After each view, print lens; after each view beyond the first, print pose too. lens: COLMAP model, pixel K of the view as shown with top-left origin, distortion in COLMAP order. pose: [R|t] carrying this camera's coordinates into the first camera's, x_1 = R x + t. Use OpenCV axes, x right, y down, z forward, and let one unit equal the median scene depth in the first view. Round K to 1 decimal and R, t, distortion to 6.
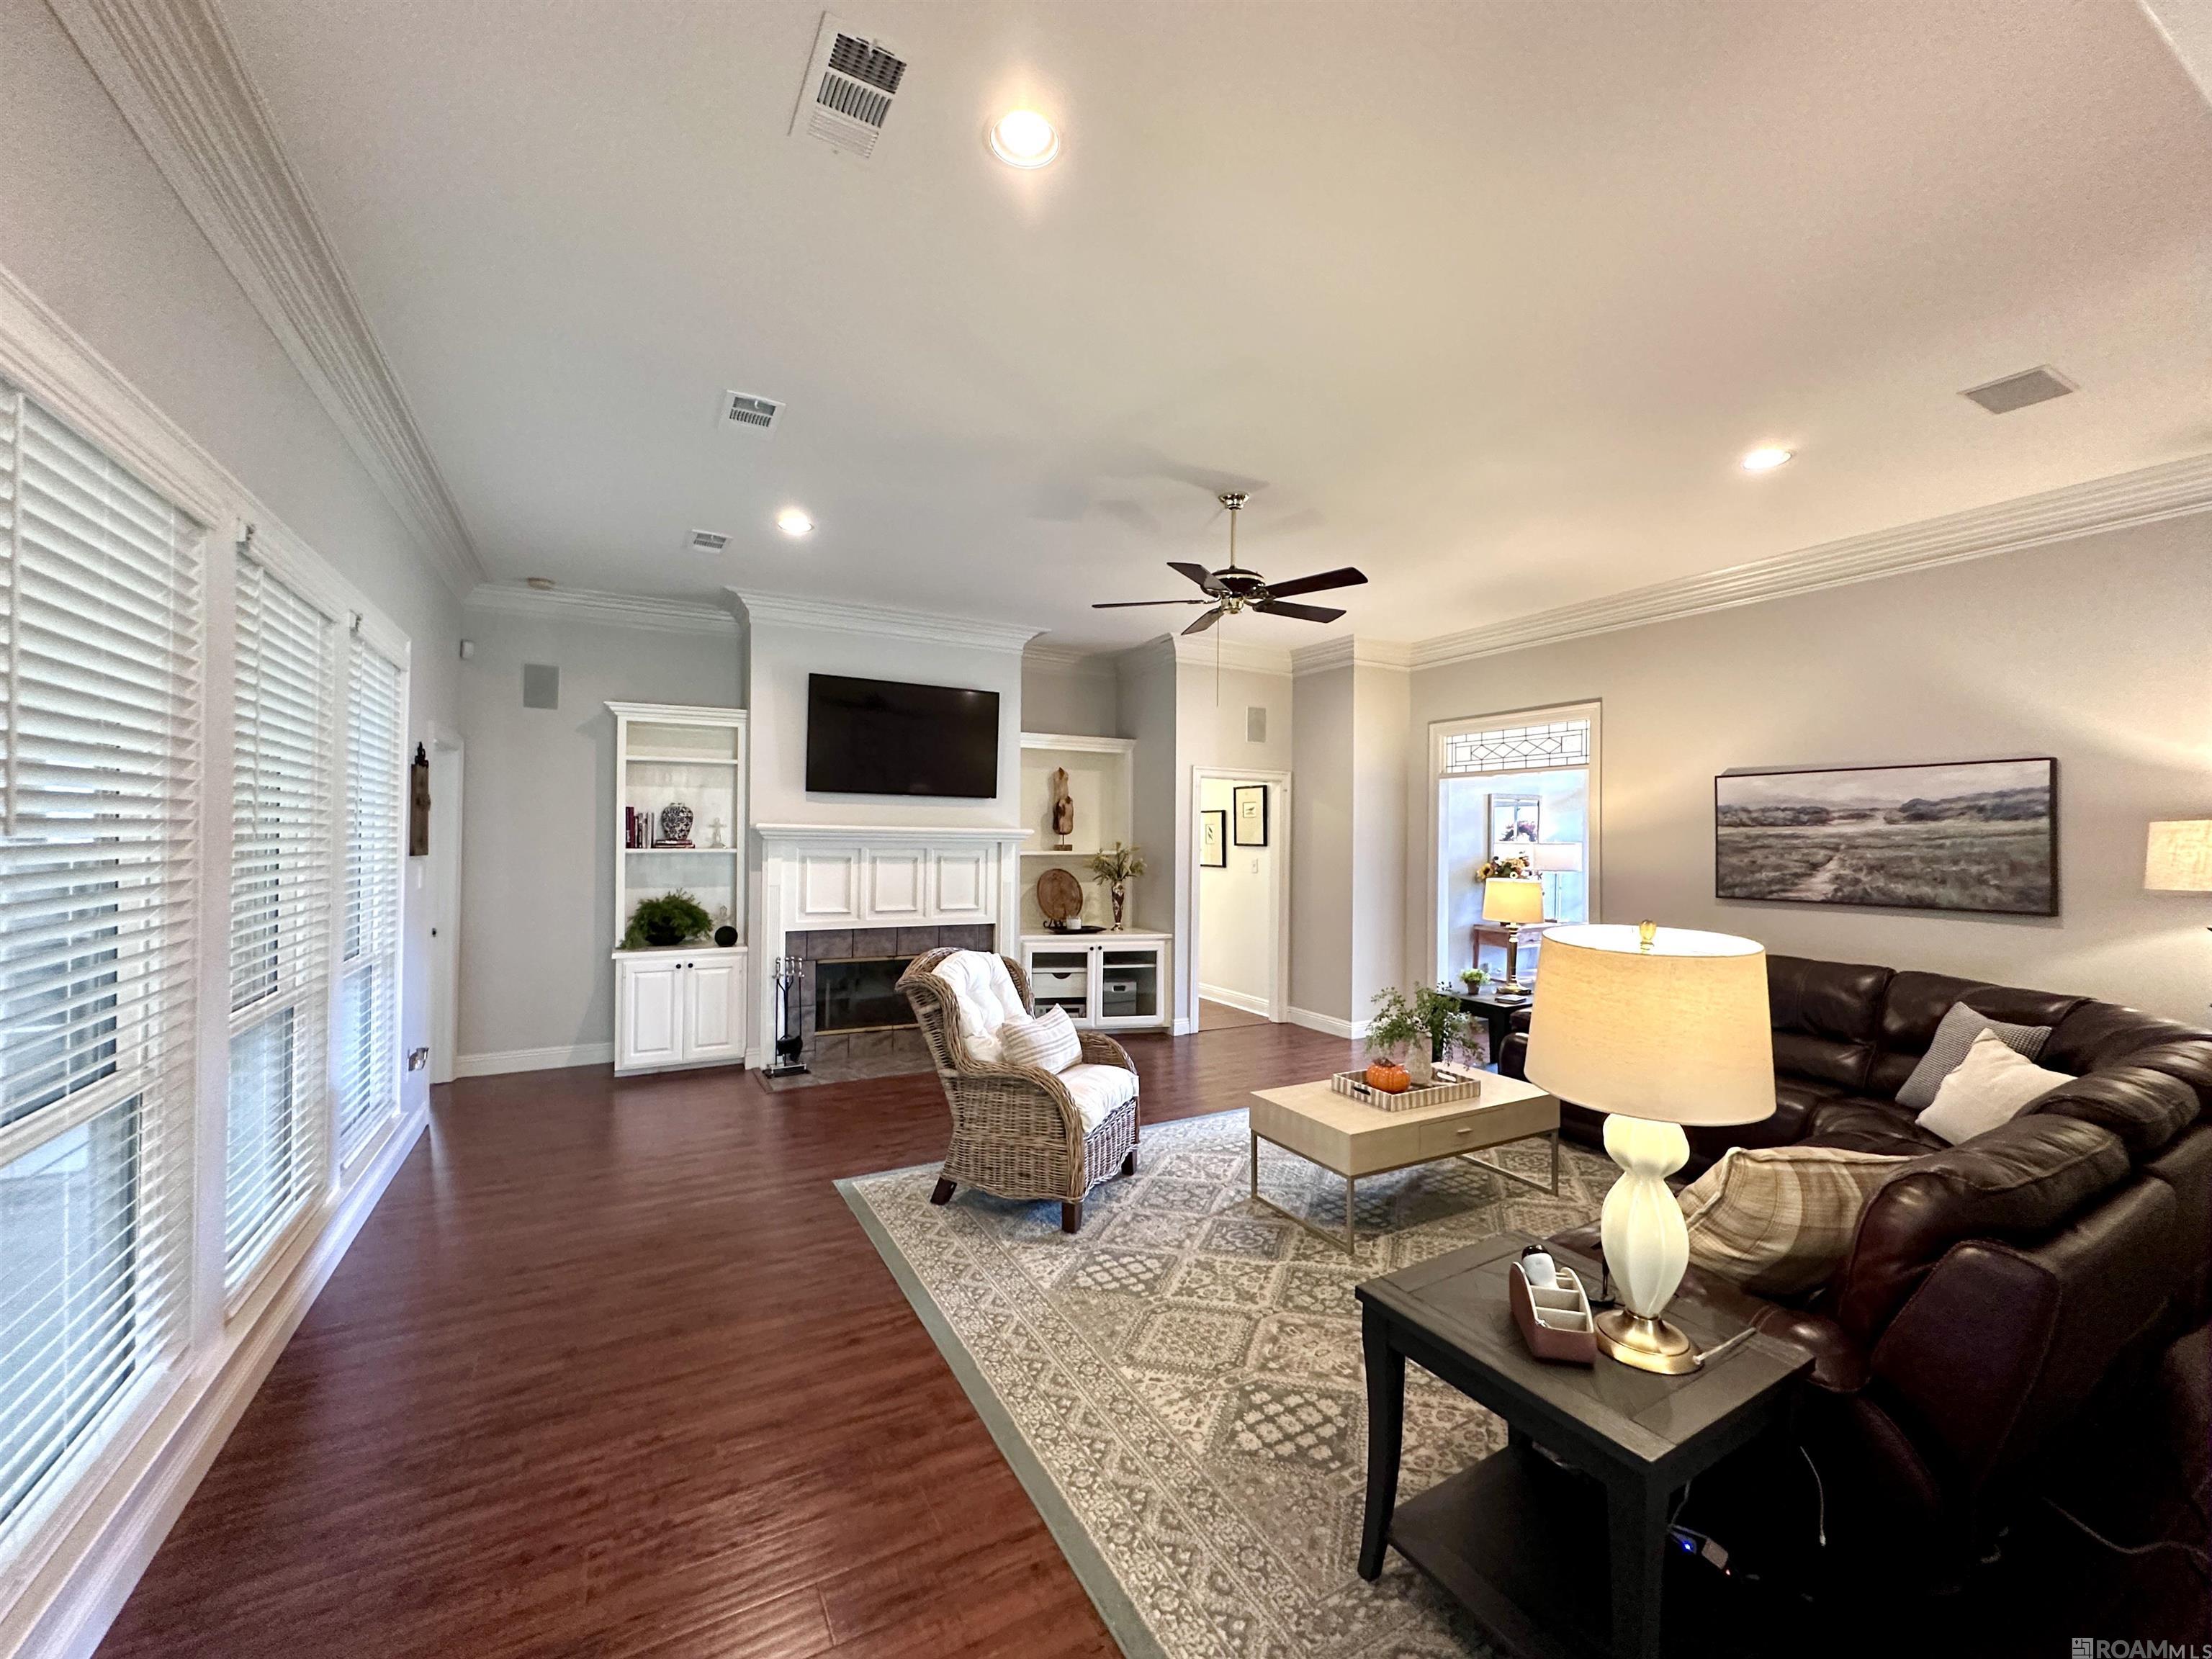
lens RADIAL K [[889.3, 0, 1111.0], [0, 889.3, 828.5], [0, 0, 1]] dist [-0.002910, -0.000148]
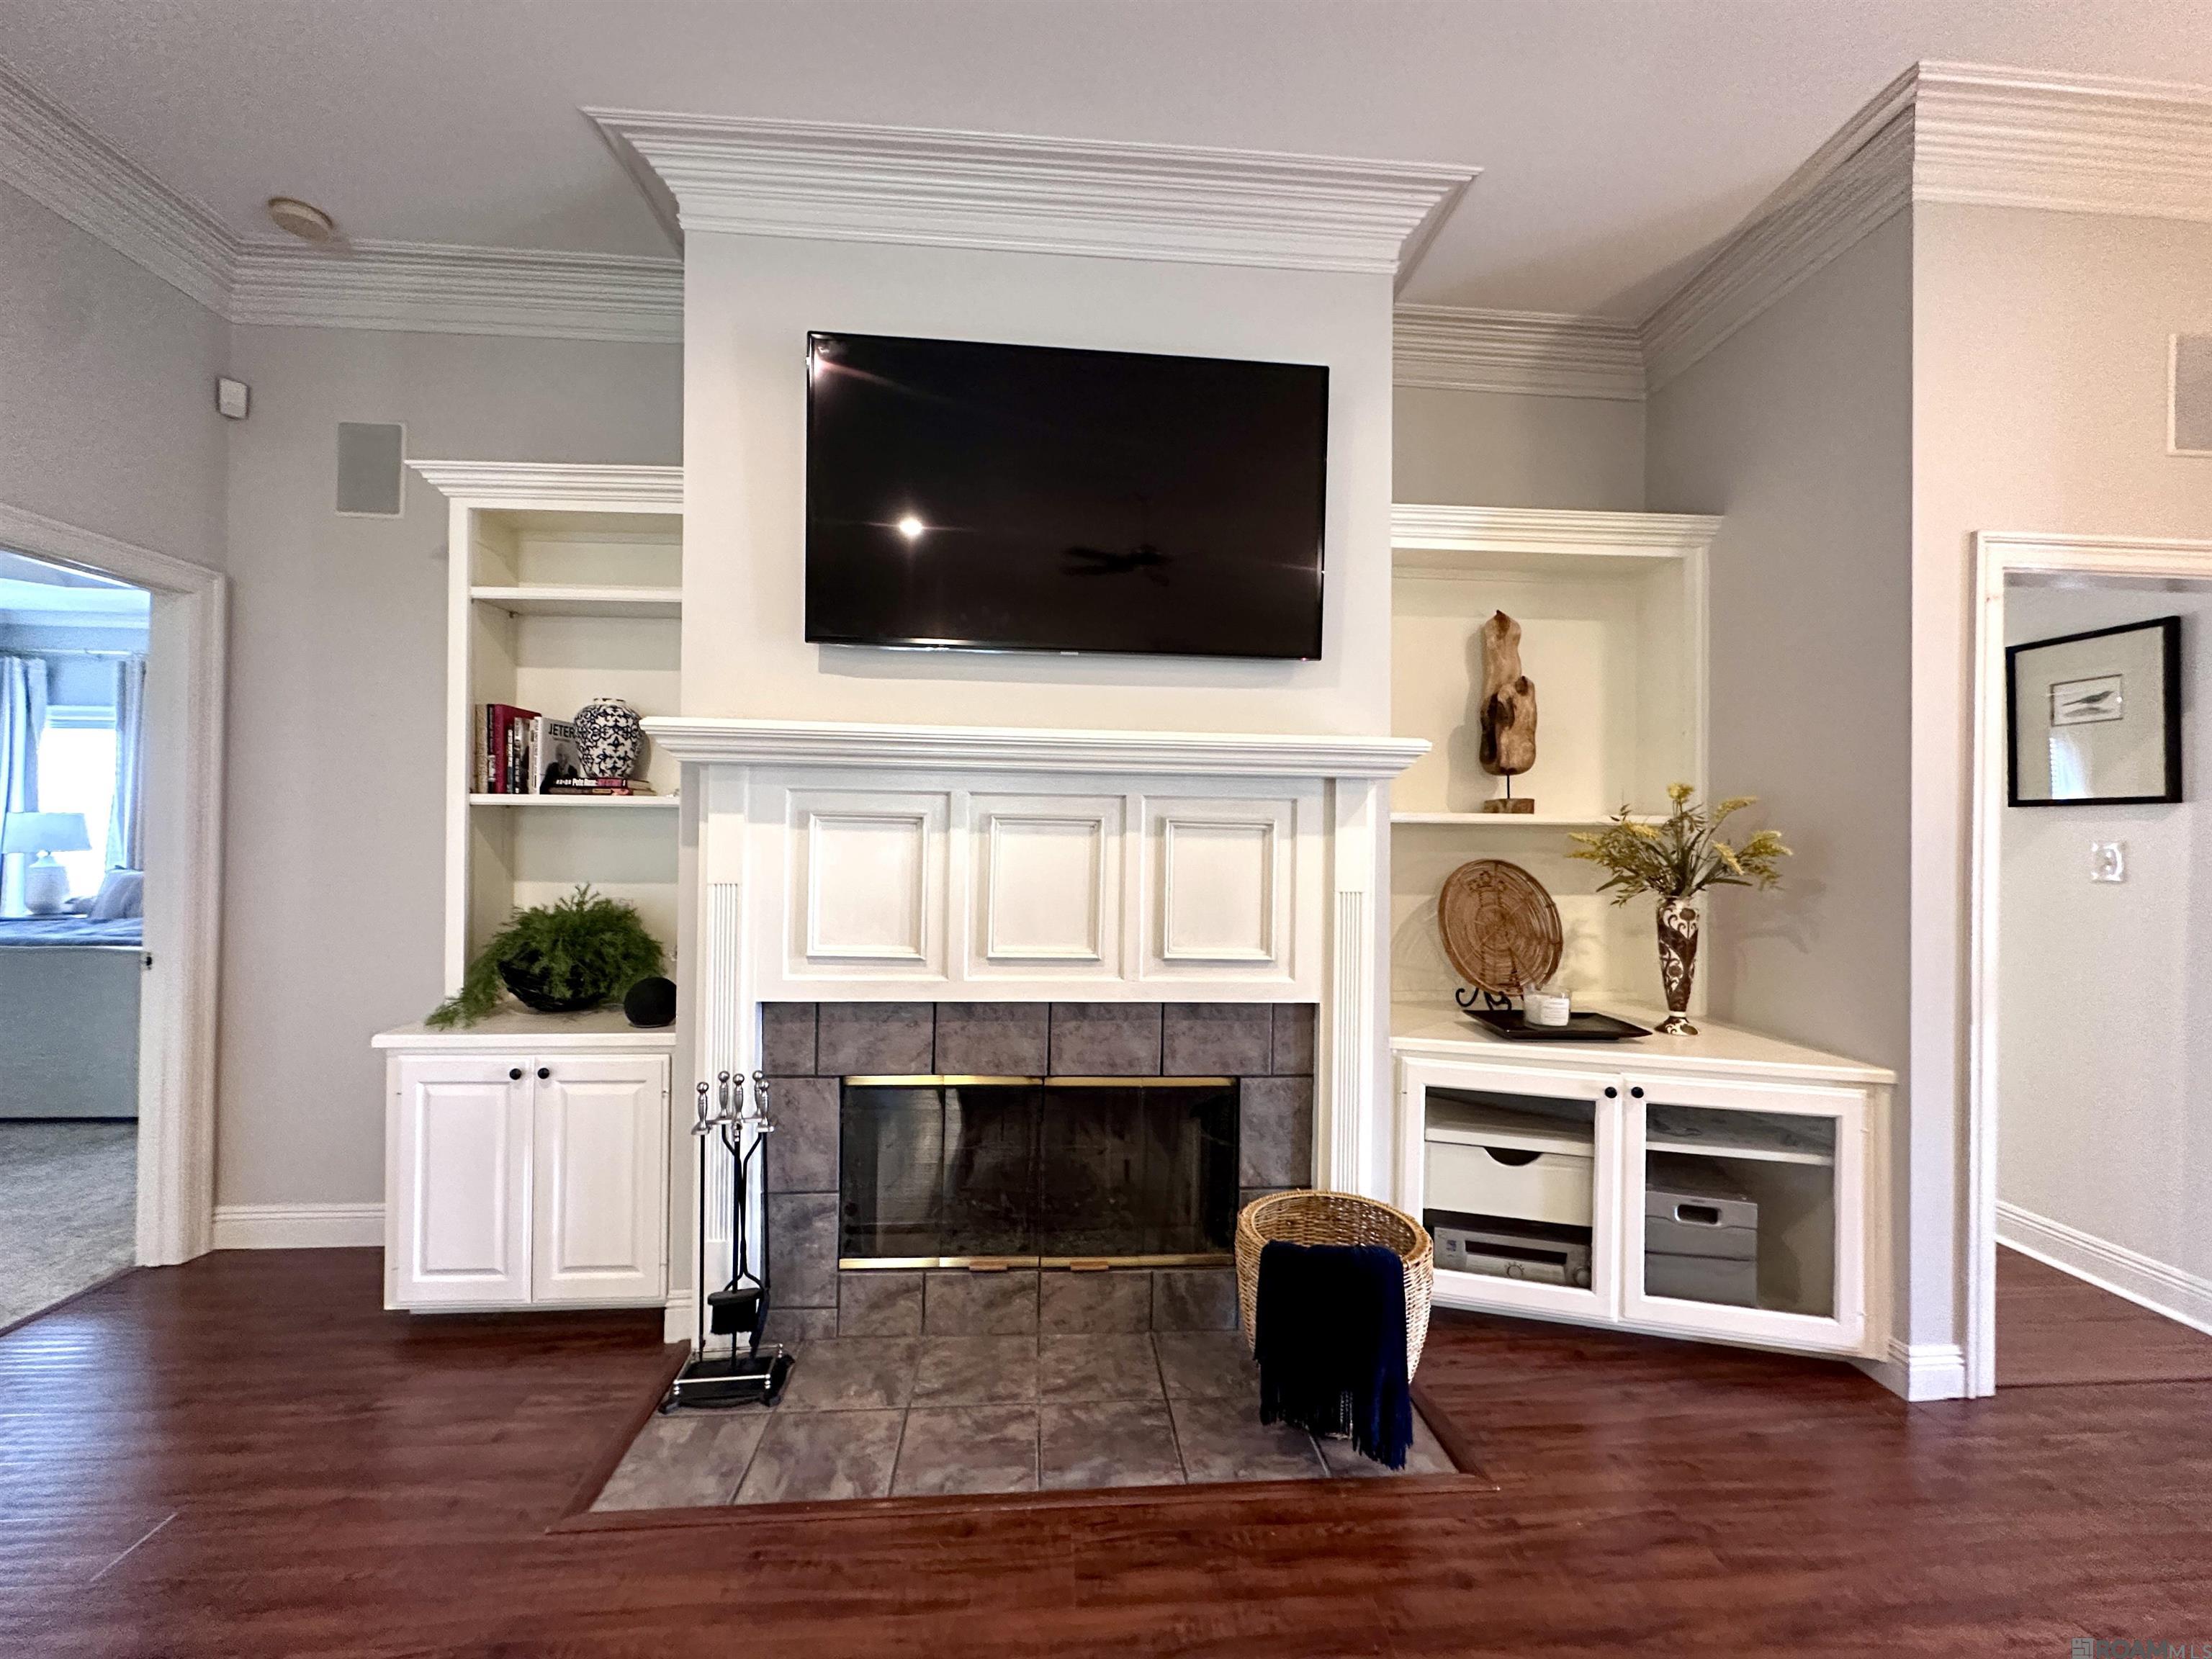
lens RADIAL K [[889.3, 0, 1111.0], [0, 889.3, 828.5], [0, 0, 1]] dist [-0.002910, -0.000148]
pose [[0.908031, -0.001145, -0.418902, -0.053931], [-0.000105, 0.999996, -0.002960, 0.035800], [0.418903, 0.002732, 0.908027, 0.623486]]
